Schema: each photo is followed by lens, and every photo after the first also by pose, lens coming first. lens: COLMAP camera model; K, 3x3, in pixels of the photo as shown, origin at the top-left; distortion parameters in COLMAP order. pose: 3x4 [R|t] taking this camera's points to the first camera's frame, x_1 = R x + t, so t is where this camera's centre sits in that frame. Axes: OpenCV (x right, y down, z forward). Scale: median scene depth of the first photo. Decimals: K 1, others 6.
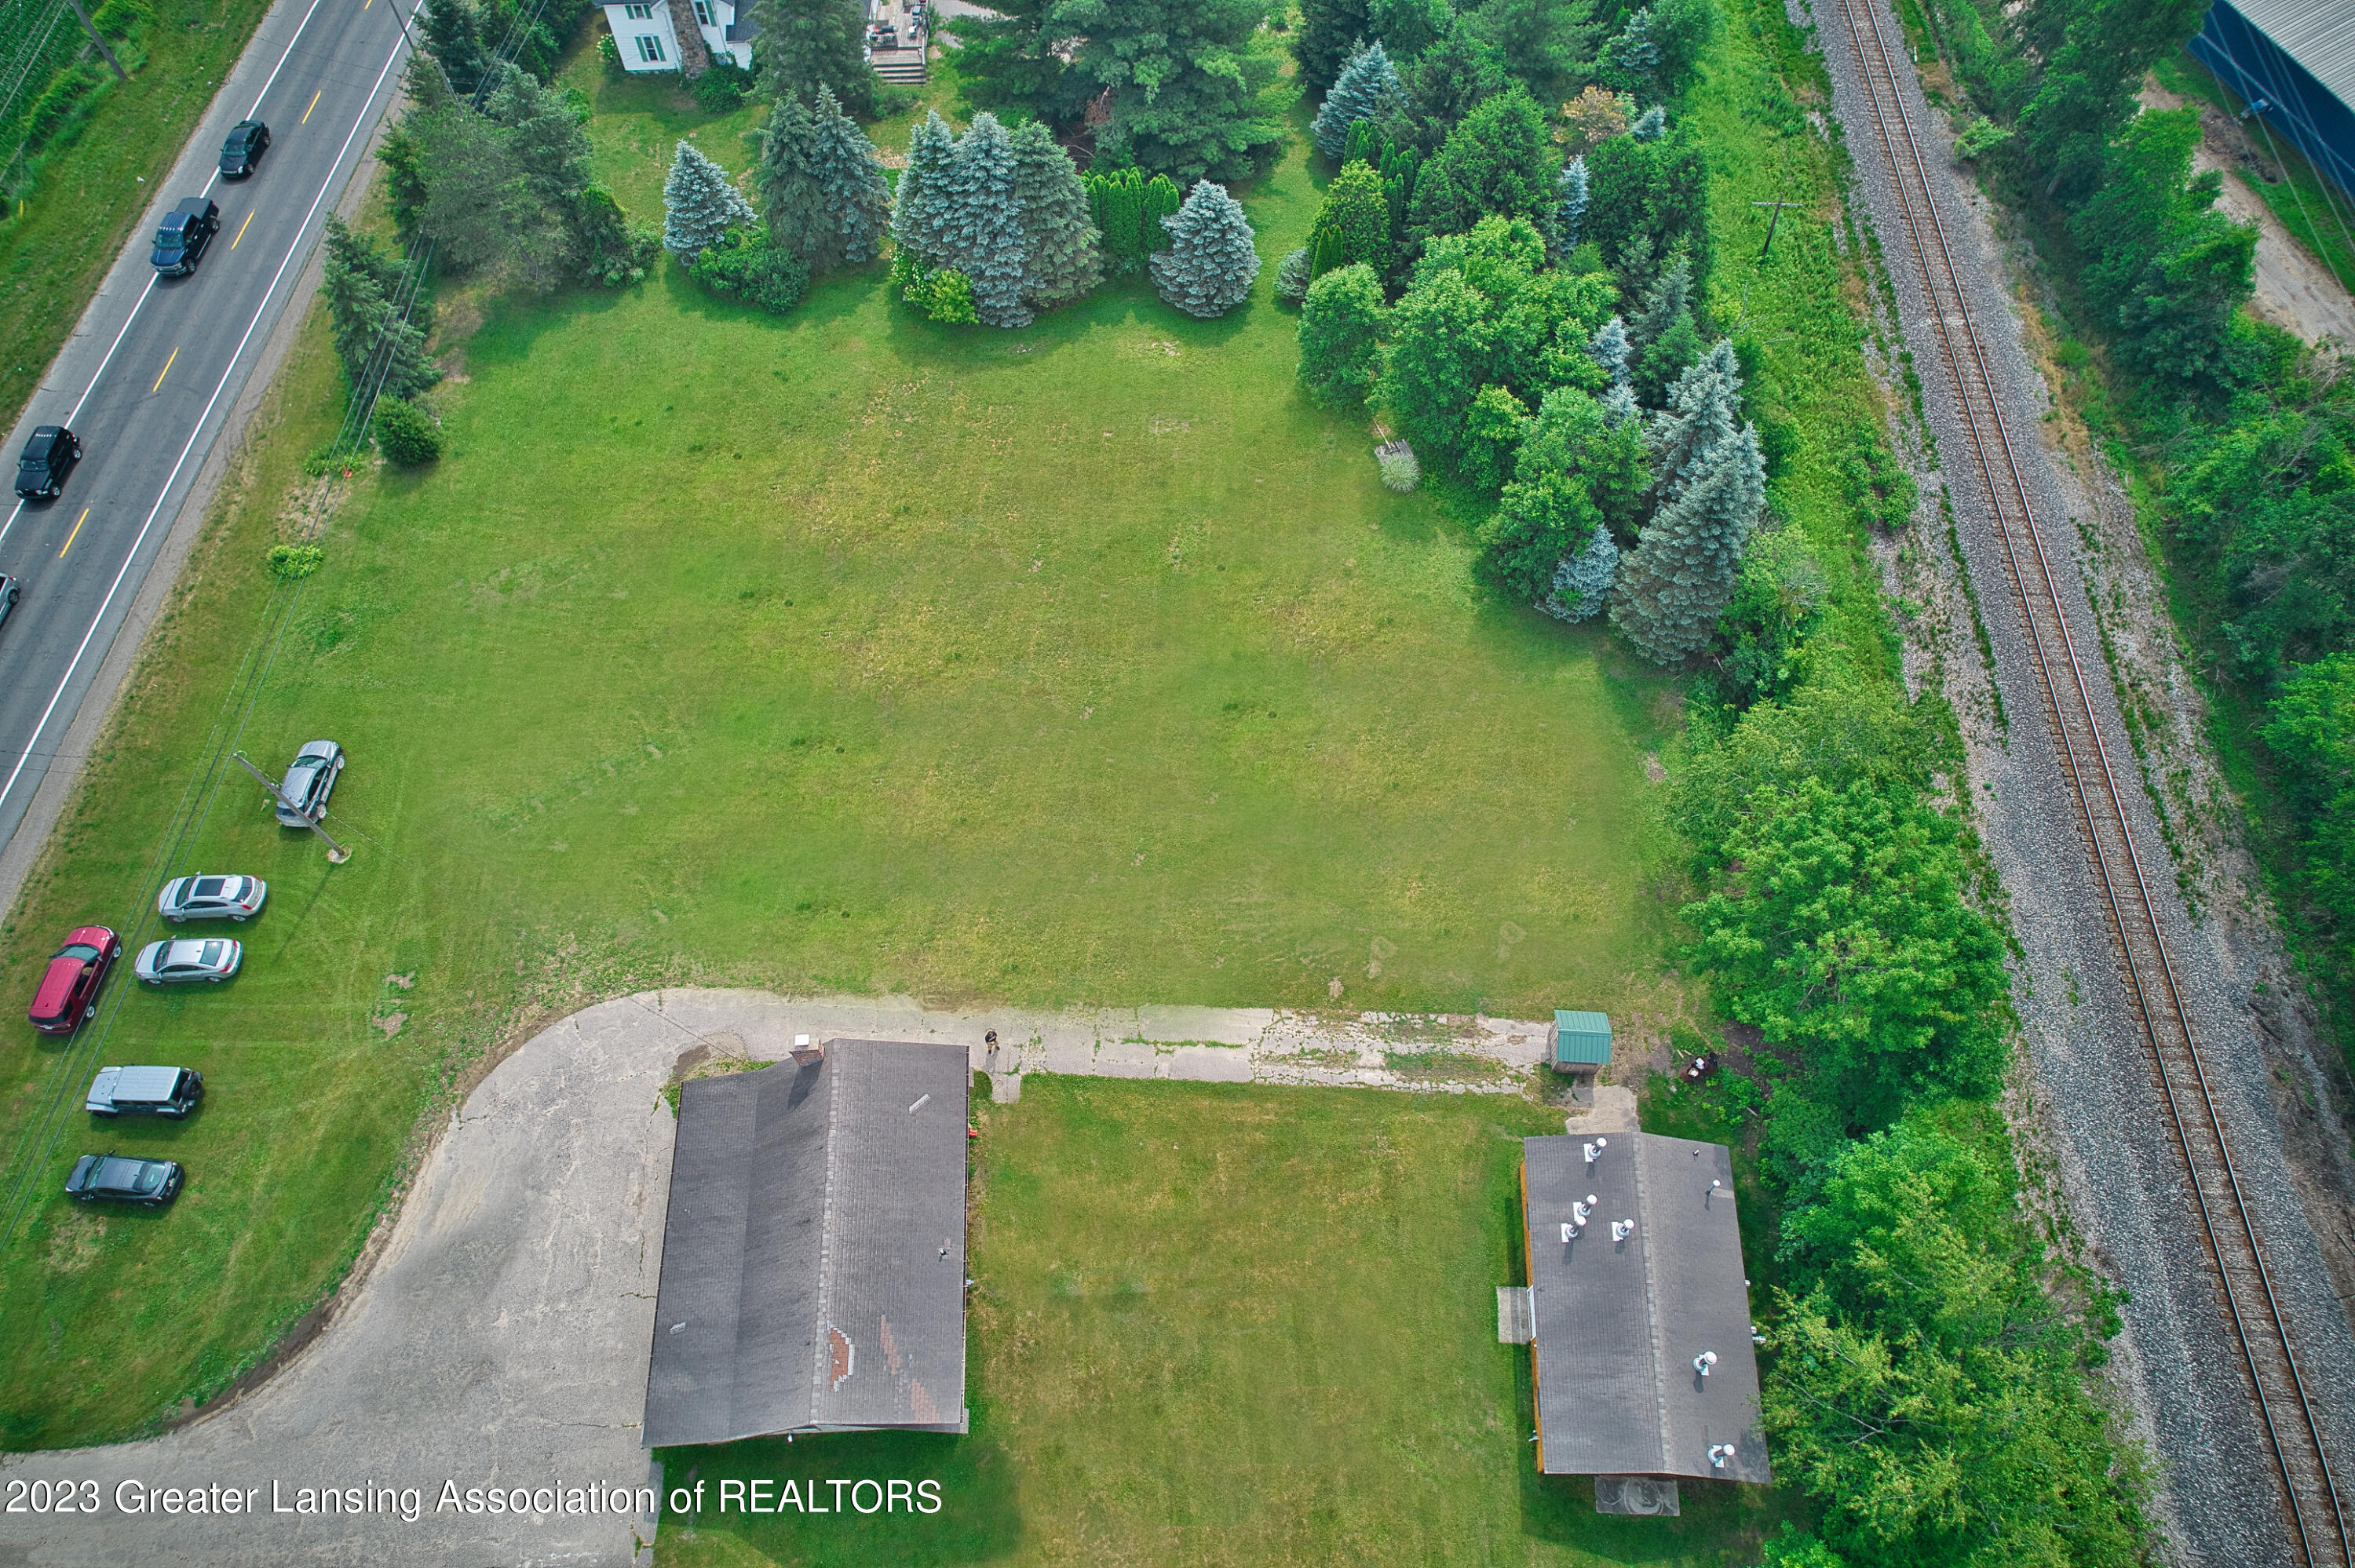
lens RADIAL K [[1498.4, 0, 1177.5], [0, 1498.4, 784.0], [0, 0, 1]] dist [-0.049026, 0.000321]
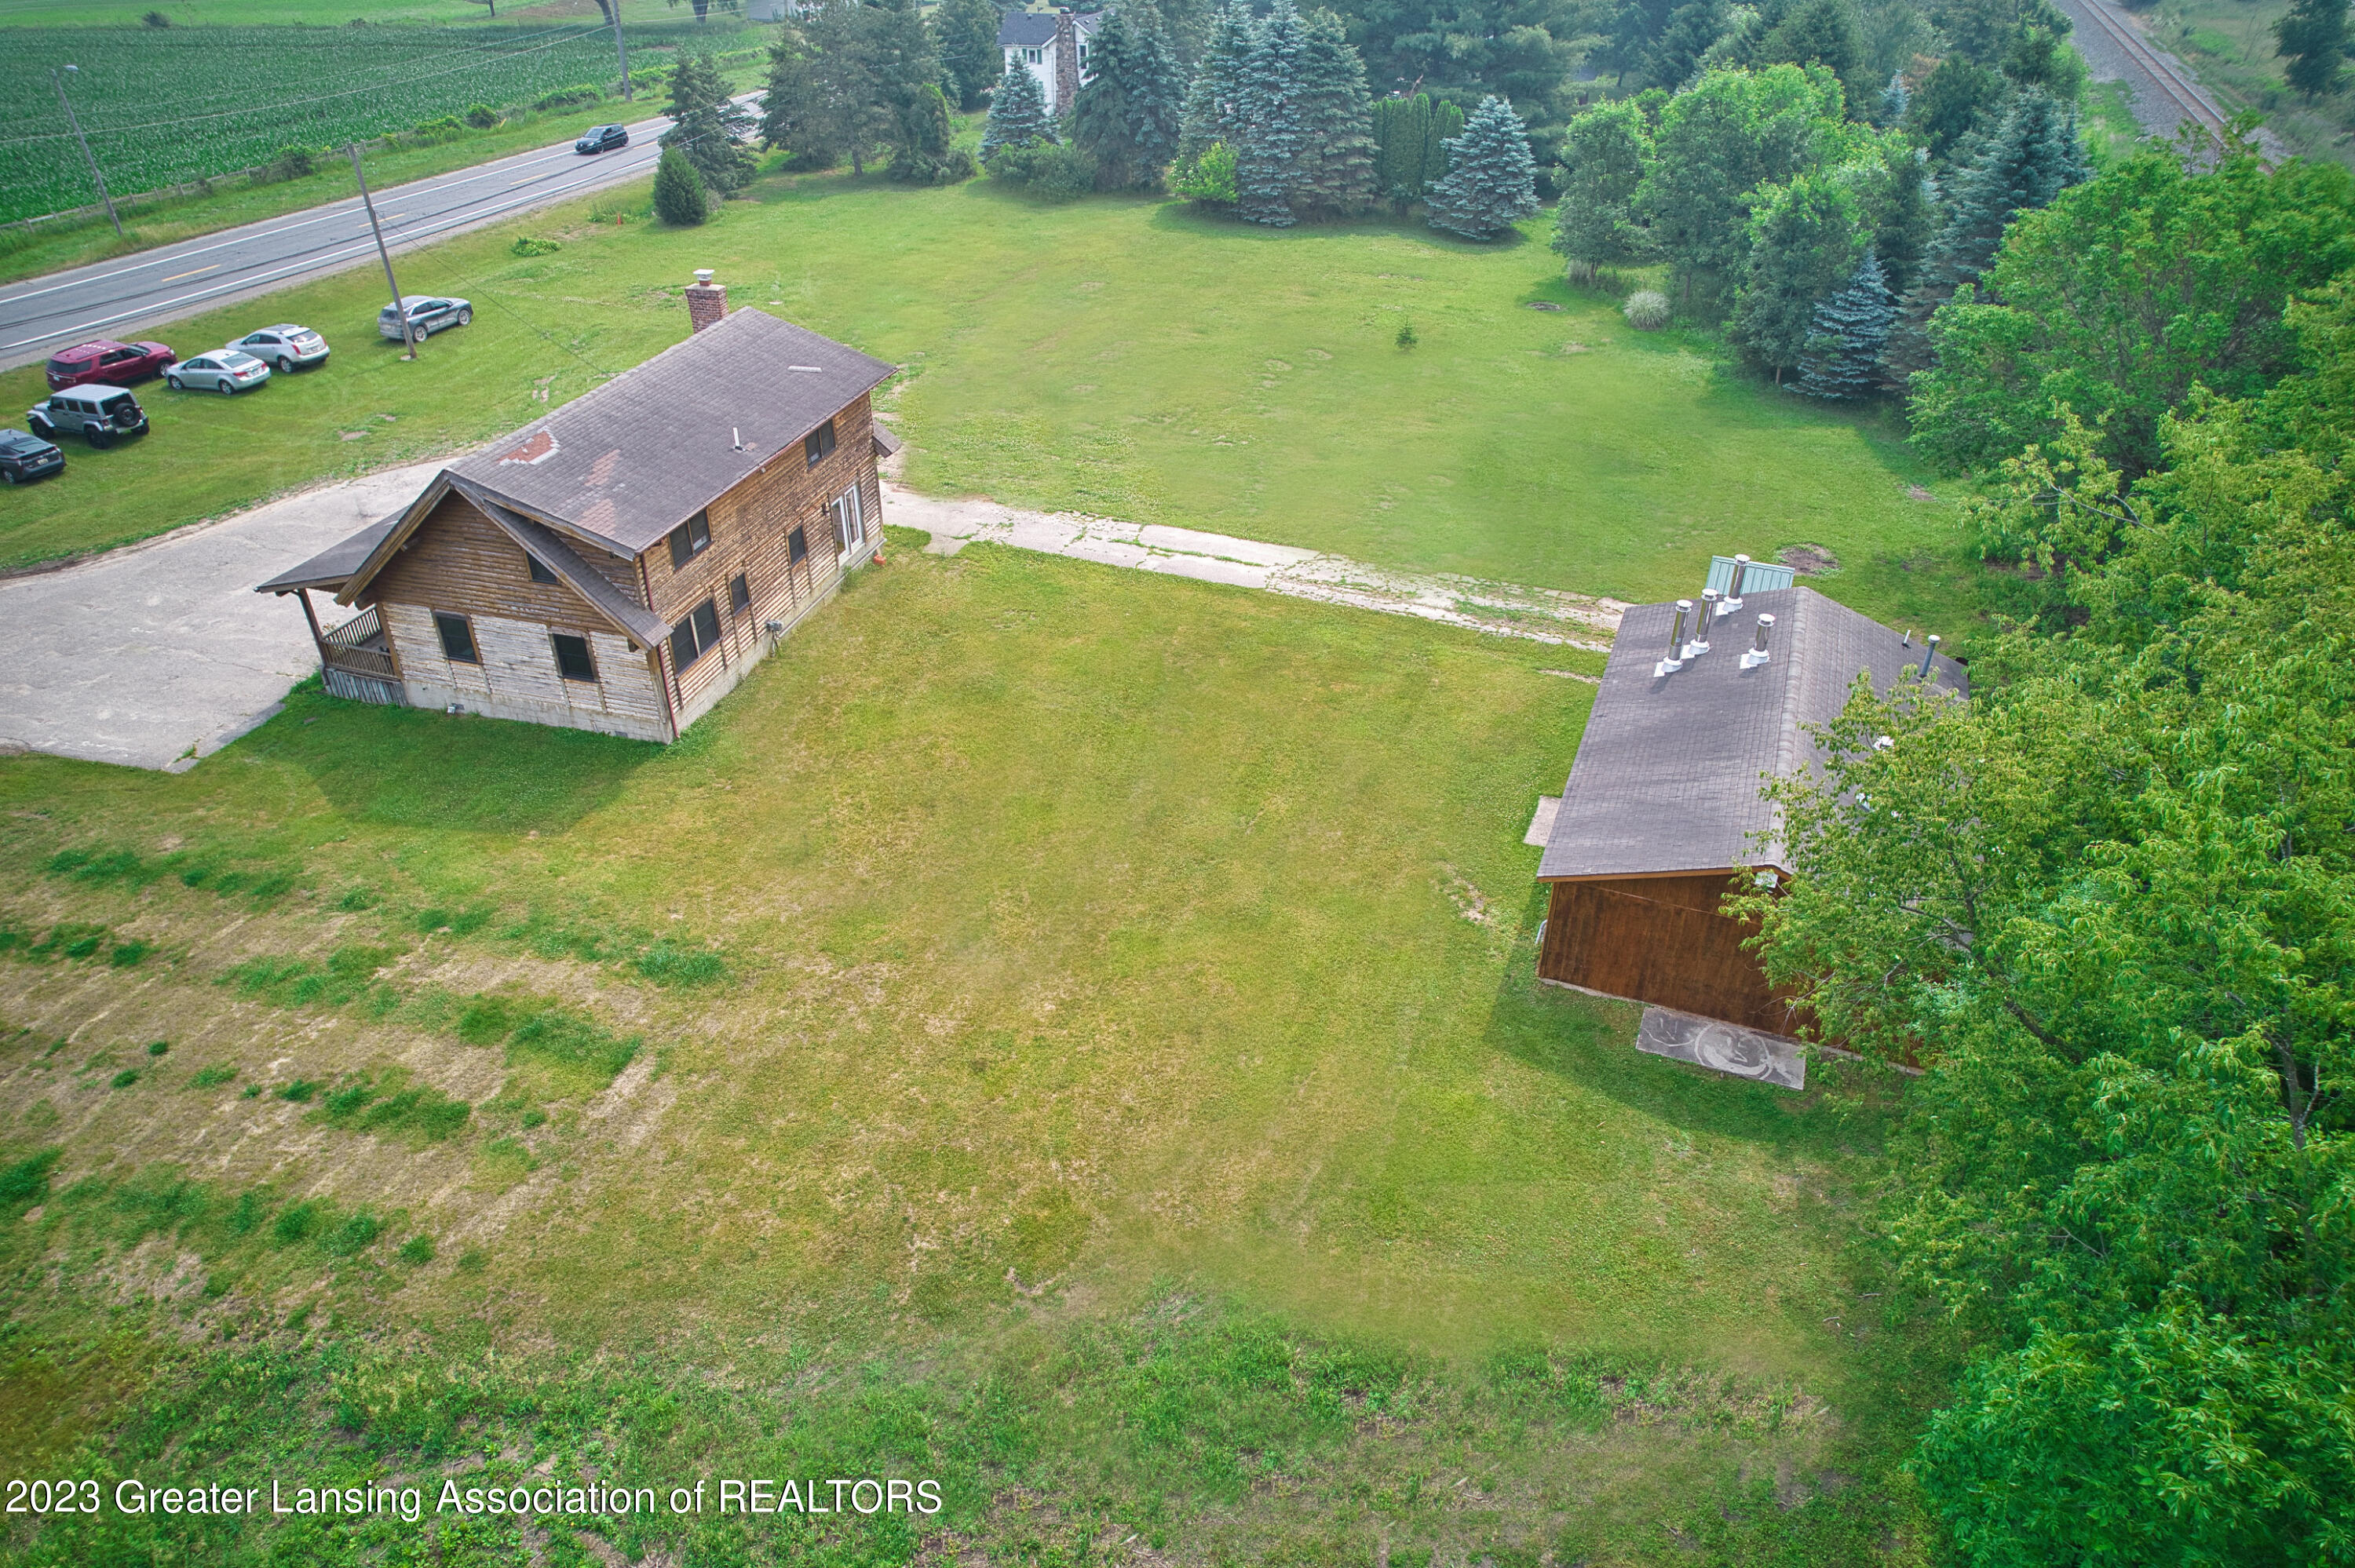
lens RADIAL K [[1502.9, 0, 1172.0], [0, 1502.9, 776.1], [0, 0, 1]] dist [-0.067627, 0.059163]
pose [[0.944456, 0.179764, -0.275114, 0.223587], [-0.282538, 0.871721, -0.400344, 0.577690], [0.167855, 0.455837, 0.874092, 0.411048]]
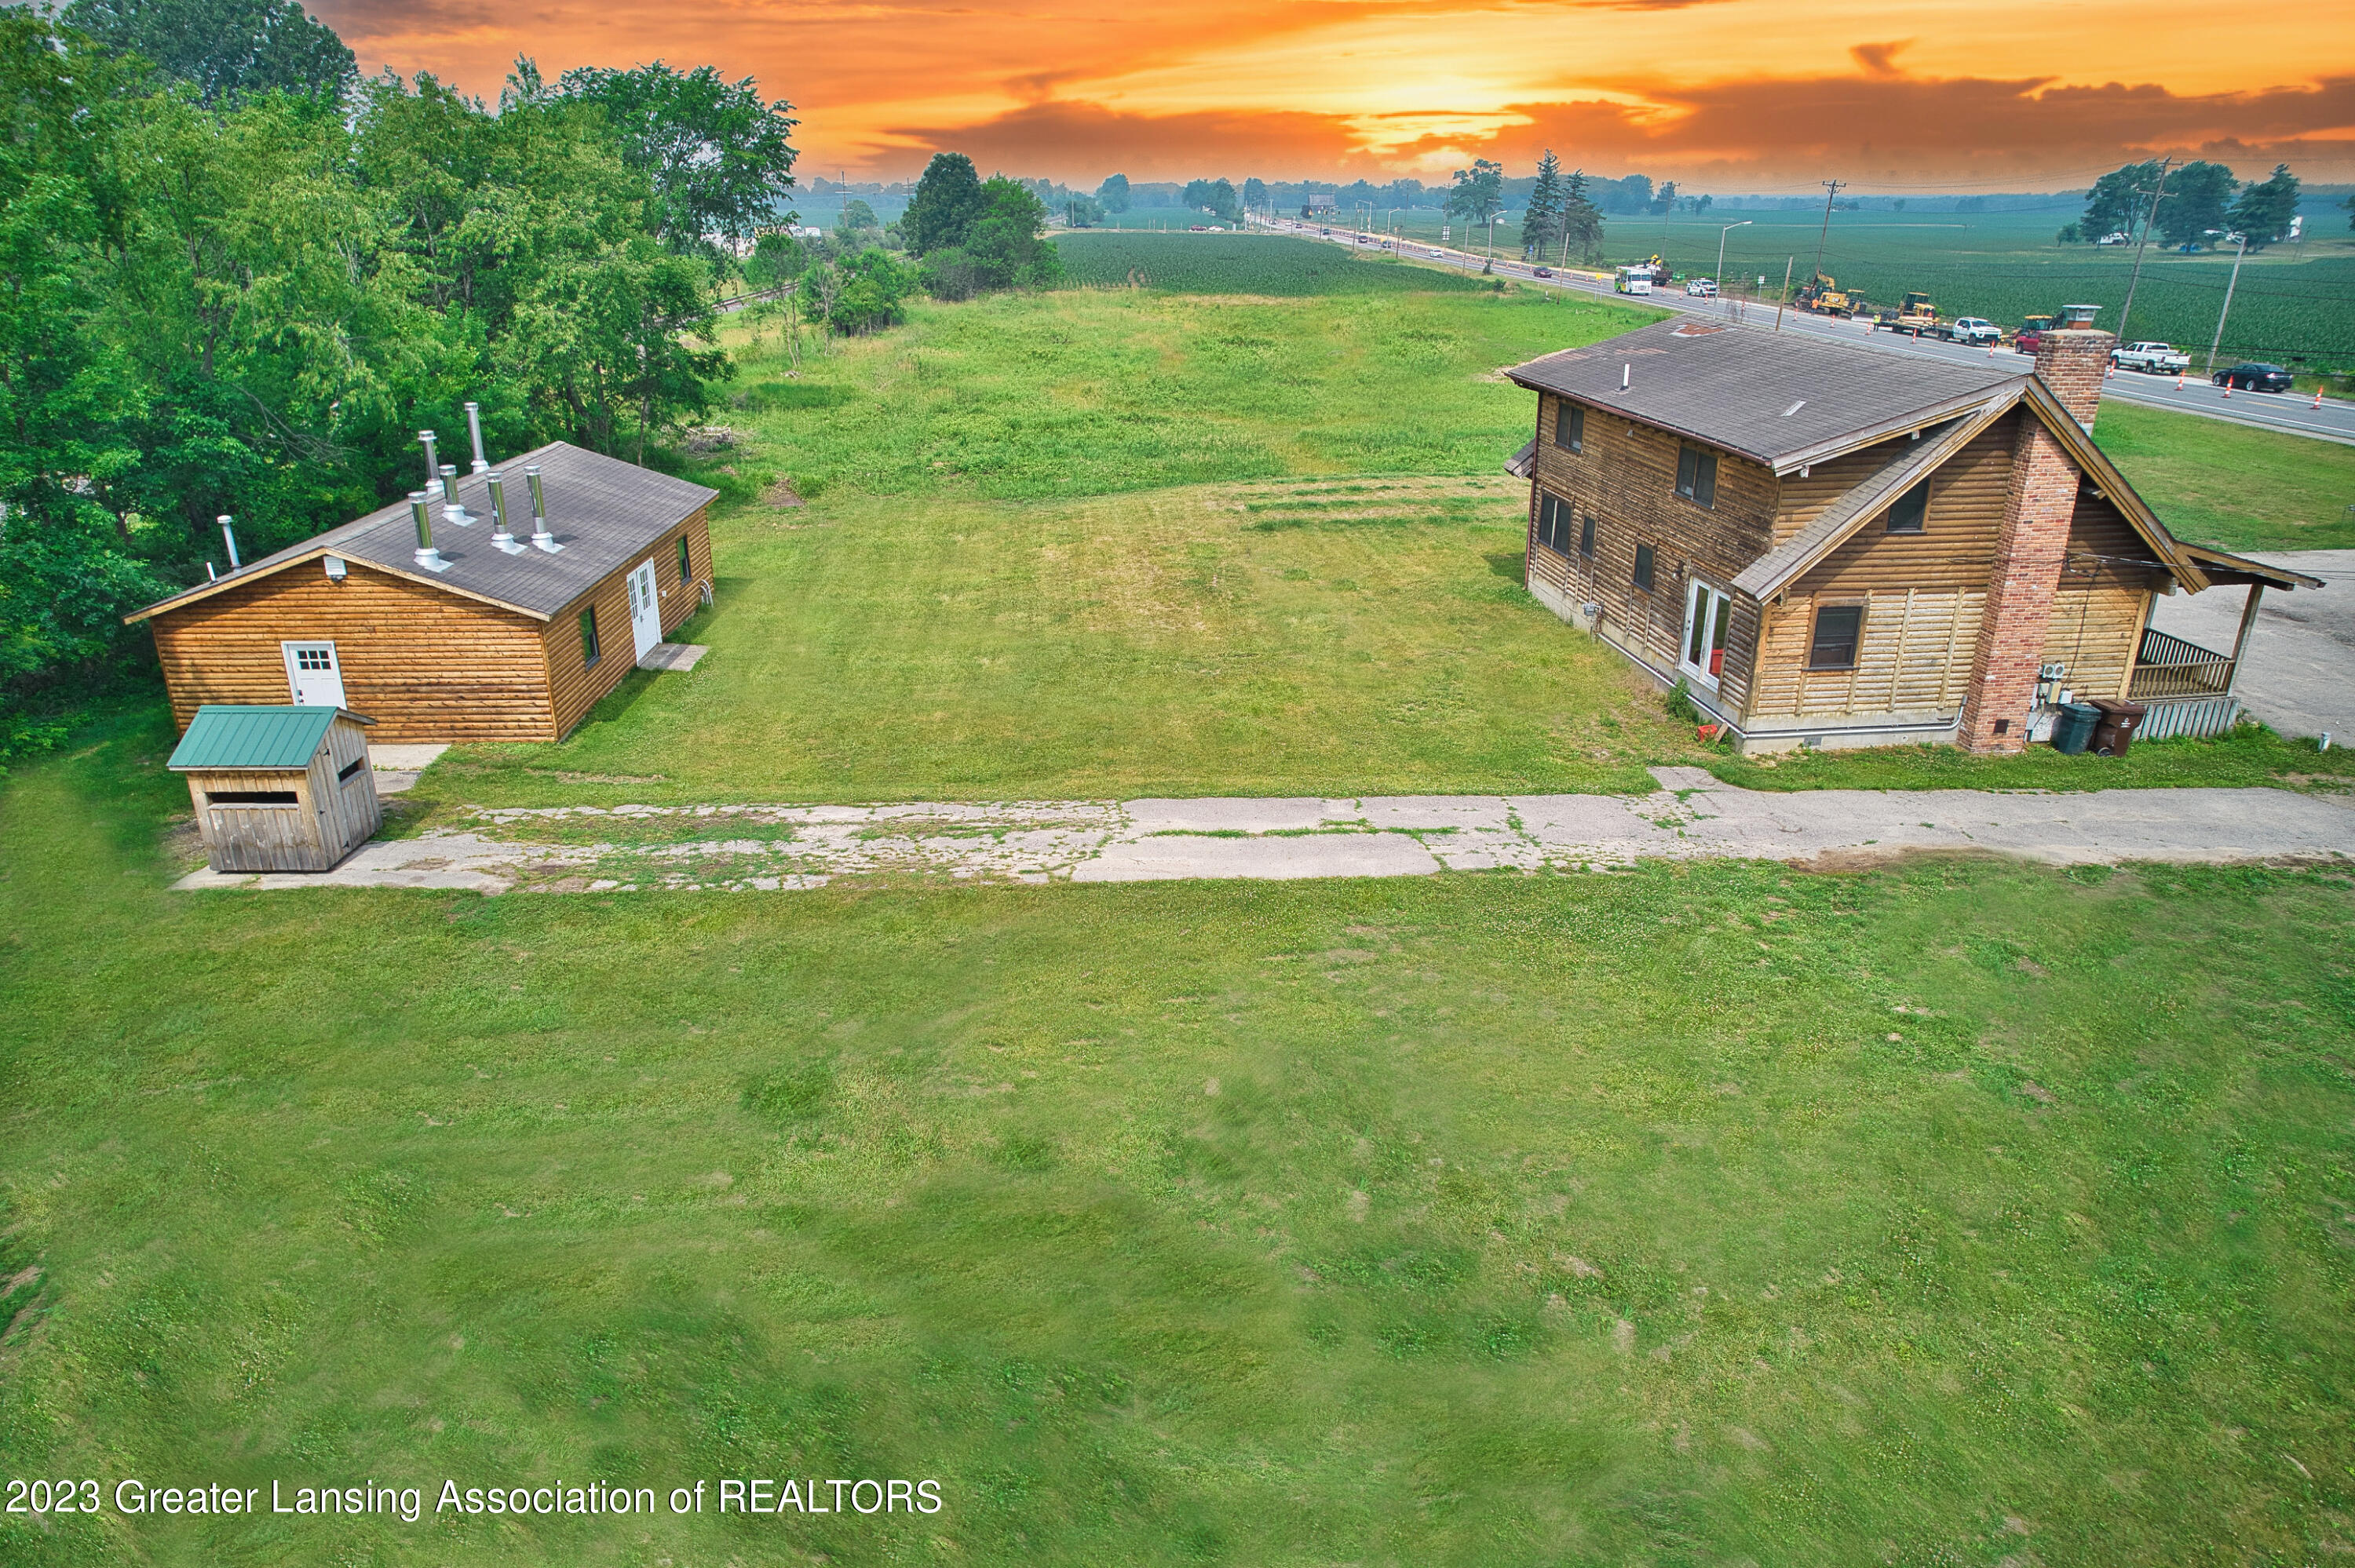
lens RADIAL K [[1502.9, 0, 1172.0], [0, 1502.9, 776.1], [0, 0, 1]] dist [-0.067627, 0.059163]
pose [[-0.996941, 0.025440, -0.073905, 0.067977], [-0.068275, 0.176833, 0.981870, -0.216867], [0.038048, 0.983912, -0.174555, 1.072610]]
